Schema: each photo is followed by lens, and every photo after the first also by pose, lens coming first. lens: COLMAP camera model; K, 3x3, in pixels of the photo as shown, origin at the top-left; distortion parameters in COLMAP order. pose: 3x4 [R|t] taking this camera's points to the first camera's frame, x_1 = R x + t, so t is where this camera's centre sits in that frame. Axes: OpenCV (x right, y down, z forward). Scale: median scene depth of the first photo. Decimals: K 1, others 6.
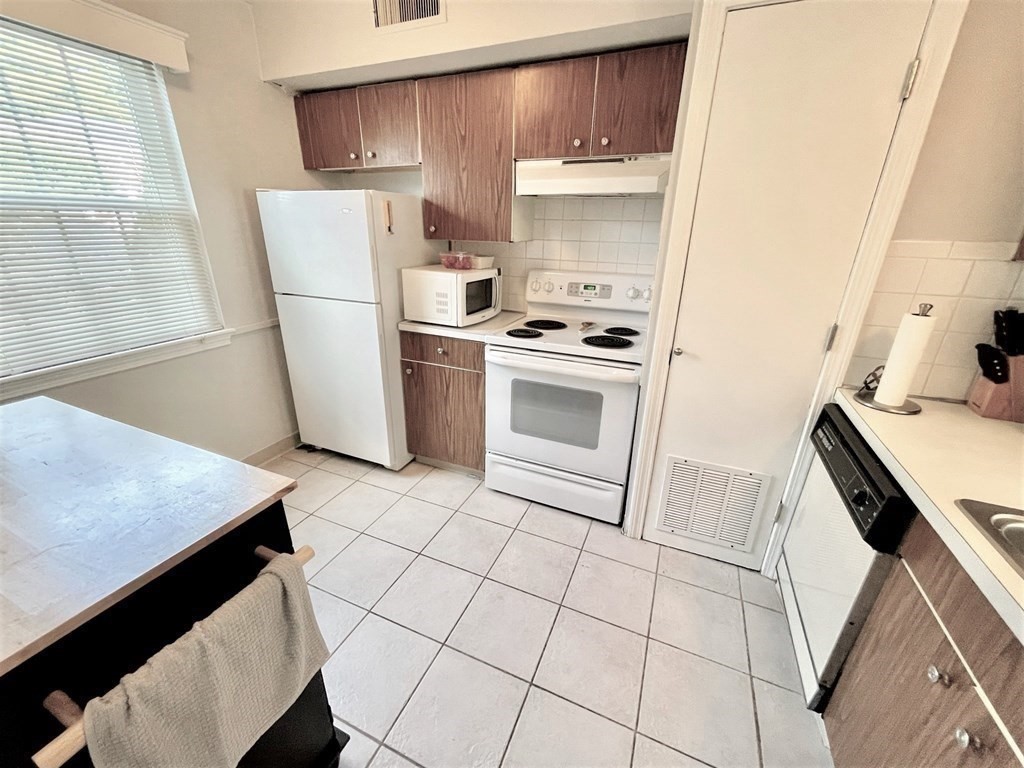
lens RADIAL K [[412.3, 0, 510.3], [0, 412.3, 385.5], [0, 0, 1]] dist [0.000412, -0.000022]
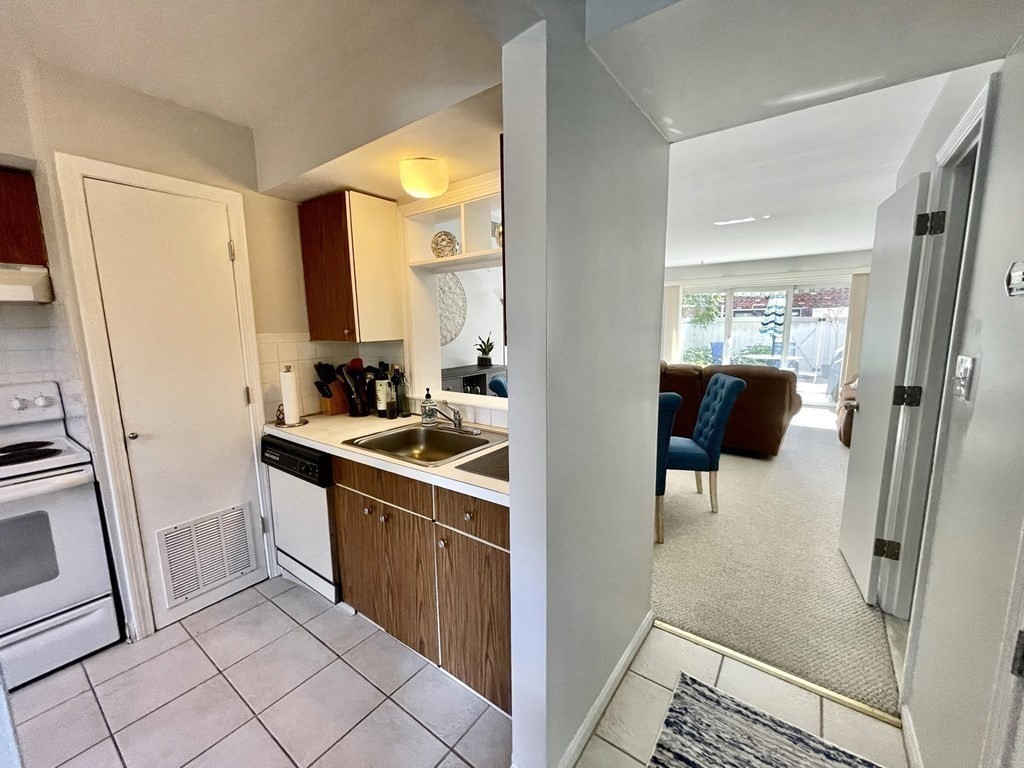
lens RADIAL K [[416.8, 0, 509.8], [0, 416.8, 387.1], [0, 0, 1]] dist [0.000836, -0.000223]
pose [[0.223920, -0.164069, 0.960698, -0.416380], [0.374750, 0.924439, 0.070530, 0.095662], [-0.899679, 0.344228, 0.268486, -0.262149]]
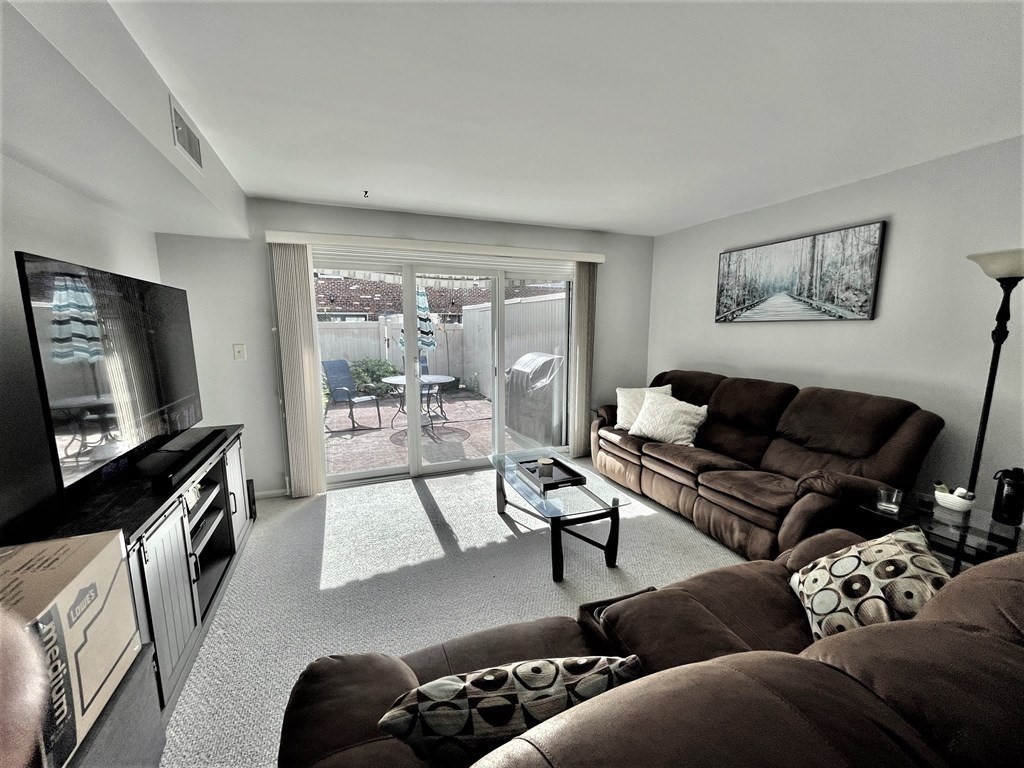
lens RADIAL K [[412.3, 0, 510.3], [0, 412.3, 385.5], [0, 0, 1]] dist [0.000412, -0.000022]
pose [[-0.714340, -0.115348, 0.690227, 2.676898], [0.250788, 0.878613, 0.406379, 0.118083], [-0.653317, 0.463393, -0.598701, -0.257979]]
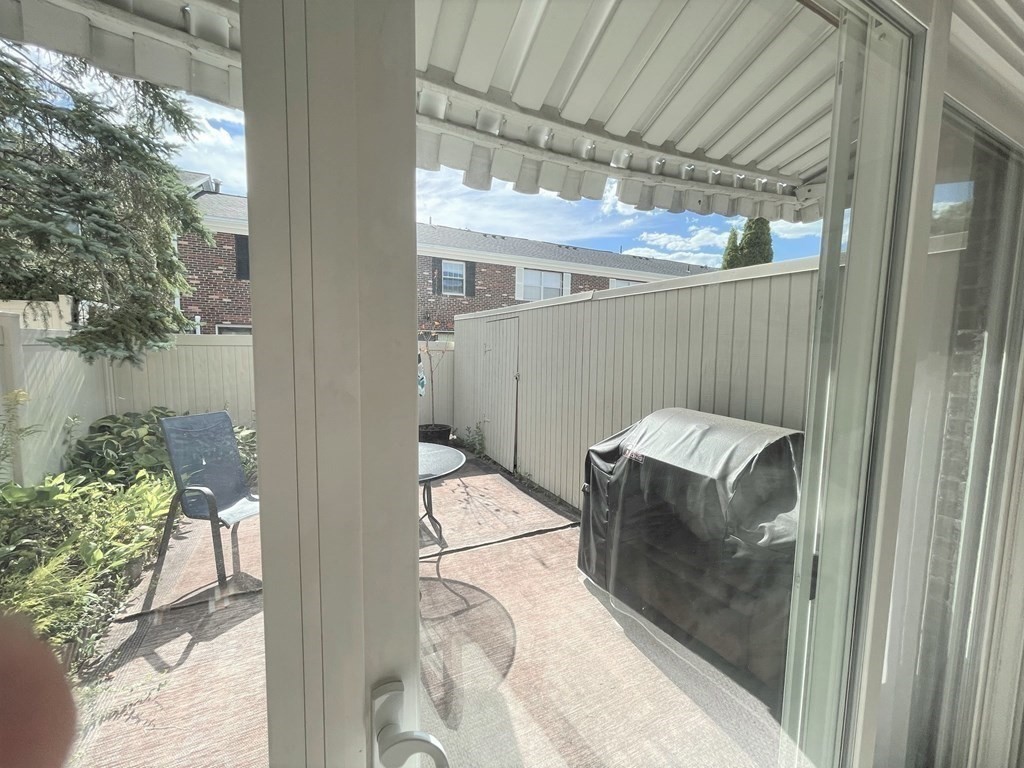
lens RADIAL K [[412.3, 0, 510.3], [0, 412.3, 385.5], [0, 0, 1]] dist [0.000412, -0.000022]
pose [[-0.768844, -0.087111, 0.633475, 4.648087], [0.211014, 0.900616, 0.379953, 0.632654], [-0.603615, 0.425797, -0.674052, -1.415832]]
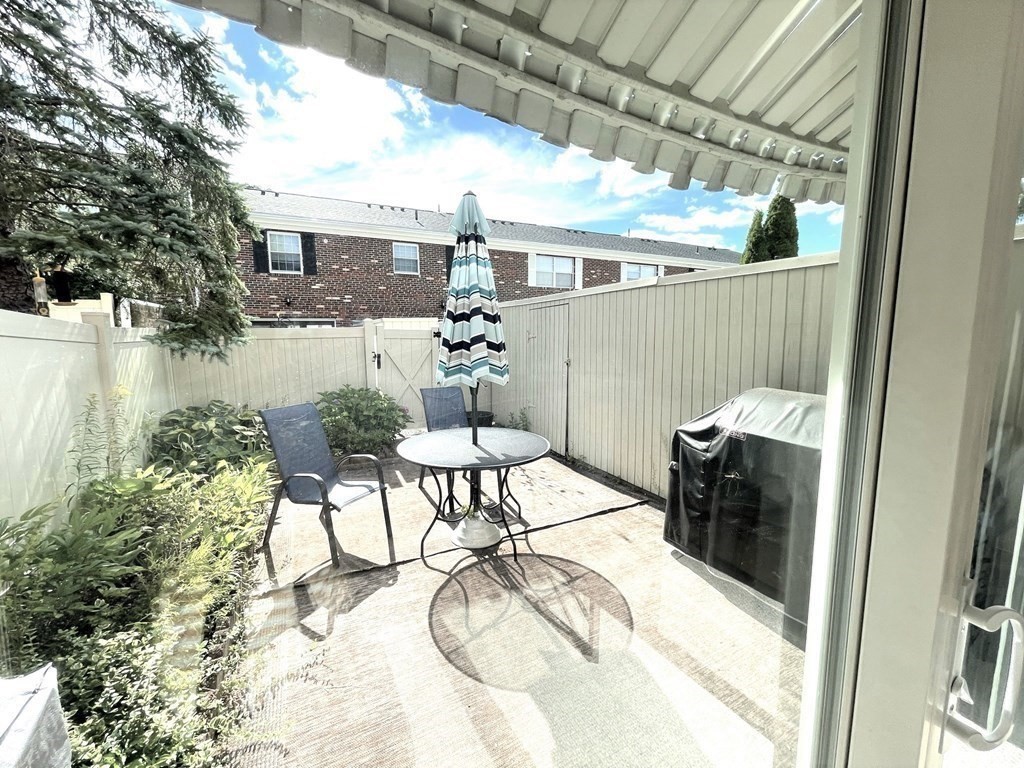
lens RADIAL K [[412.3, 0, 510.3], [0, 412.3, 385.5], [0, 0, 1]] dist [0.000412, -0.000022]
pose [[-0.769315, -0.088767, 0.632673, 4.889705], [0.233196, 0.882955, 0.407443, 0.521781], [-0.594789, 0.460989, -0.658570, -1.132287]]
